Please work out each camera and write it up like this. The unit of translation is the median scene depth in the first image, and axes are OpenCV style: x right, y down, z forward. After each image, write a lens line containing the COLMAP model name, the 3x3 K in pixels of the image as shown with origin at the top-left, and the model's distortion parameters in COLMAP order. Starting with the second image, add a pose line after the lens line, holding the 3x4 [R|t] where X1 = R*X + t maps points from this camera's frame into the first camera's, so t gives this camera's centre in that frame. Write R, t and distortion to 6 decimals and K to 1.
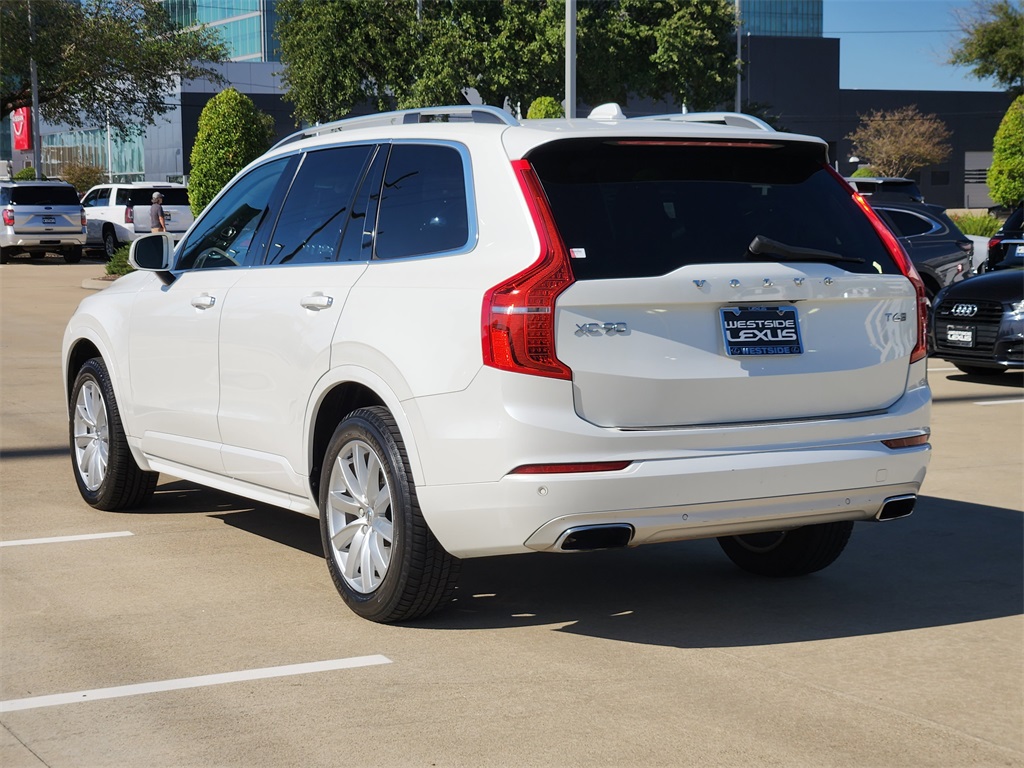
lens RADIAL K [[1926.3, 0, 512.0], [0, 1926.3, 384.0], [0, 0, 1]] dist [-0.256592, 2.535659]
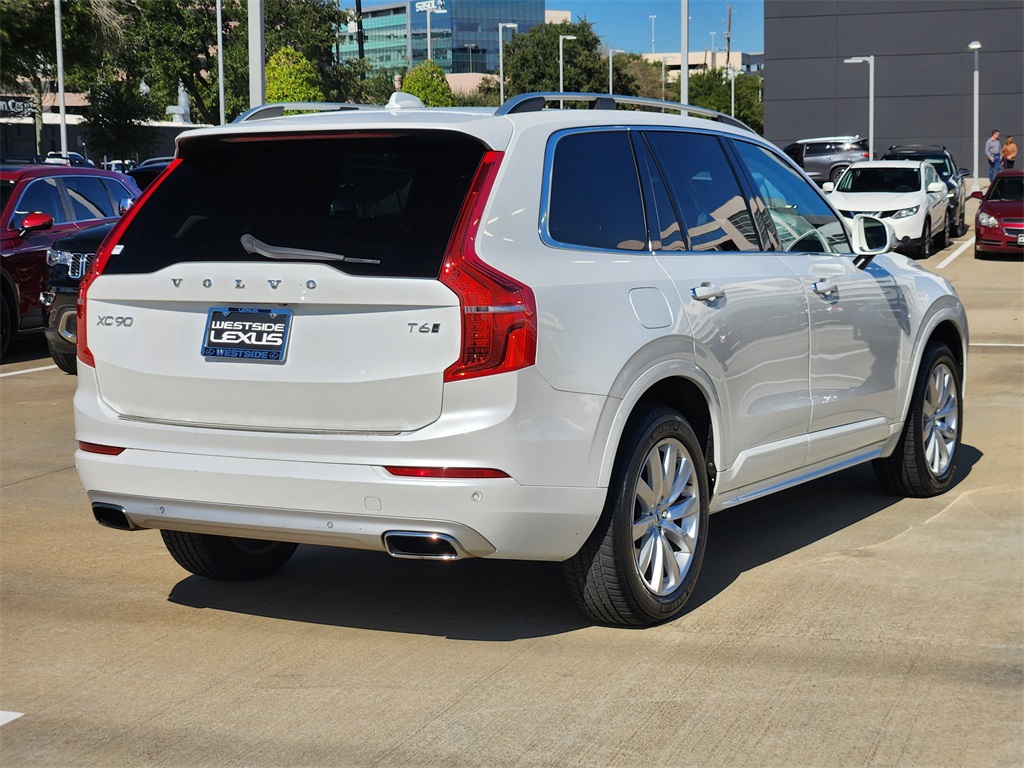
lens RADIAL K [[1926.3, 0, 512.0], [0, 1926.3, 384.0], [0, 0, 1]] dist [-0.256592, 2.535659]
pose [[0.506098, 0.069639, -0.859660, 1.037401], [-0.066376, 0.996924, 0.041682, -0.051636], [0.859918, 0.035965, 0.509164, 0.624141]]
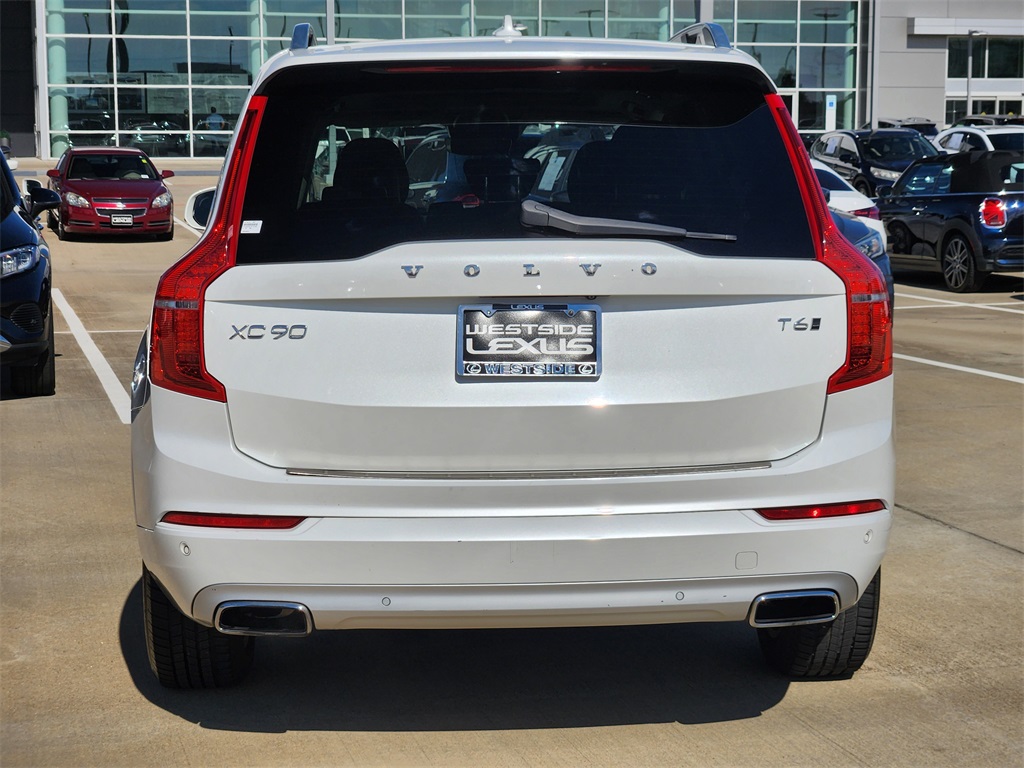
lens RADIAL K [[1926.3, 0, 512.0], [0, 1926.3, 384.0], [0, 0, 1]] dist [-0.256592, 2.535659]
pose [[0.894921, 0.039282, -0.444493, 0.433085], [-0.033295, 0.999219, 0.021272, -0.026420], [0.444982, -0.004237, 0.895530, 0.379744]]
